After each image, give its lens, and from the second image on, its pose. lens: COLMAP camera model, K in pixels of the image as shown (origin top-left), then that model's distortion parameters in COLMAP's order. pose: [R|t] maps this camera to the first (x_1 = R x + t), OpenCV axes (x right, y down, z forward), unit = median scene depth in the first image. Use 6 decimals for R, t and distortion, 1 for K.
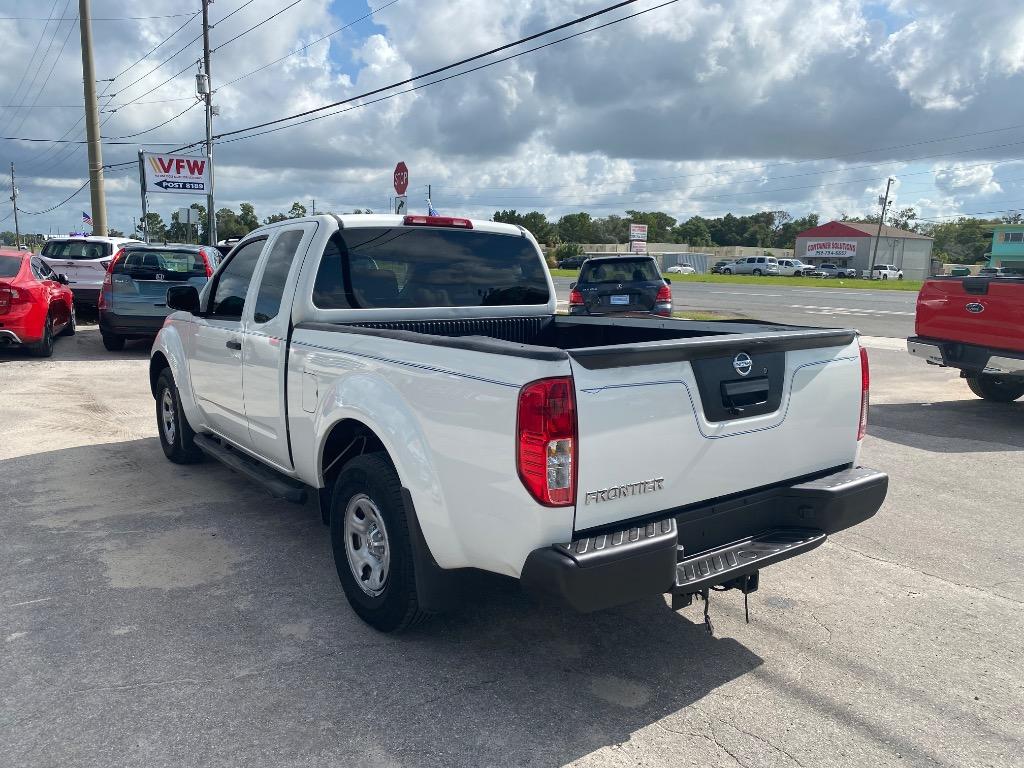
lens RADIAL K [[782.2, 0, 514.3], [0, 782.2, 391.9], [0, 0, 1]] dist [0.012077, -0.013409]
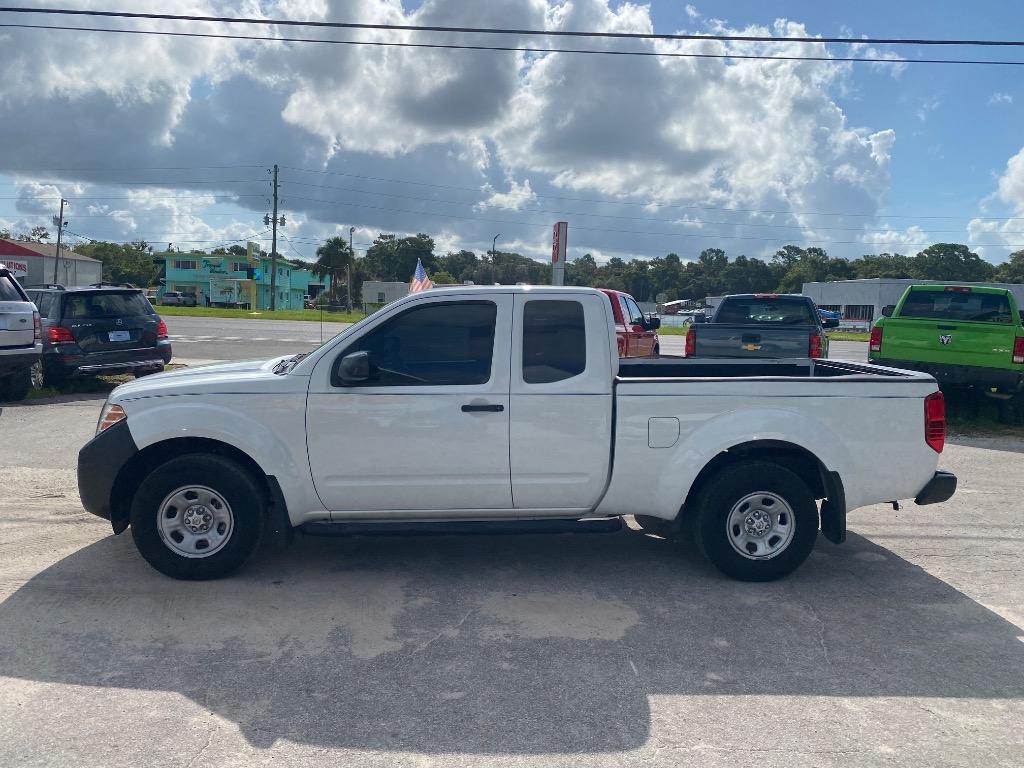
lens RADIAL K [[782.2, 0, 510.1], [0, 782.2, 390.4], [0, 0, 1]] dist [0.012077, -0.013409]
pose [[0.533584, -0.089980, 0.840947, -0.267257], [0.112657, 0.993025, 0.034771, -0.025622], [-0.838210, 0.076185, 0.540000, 0.096404]]
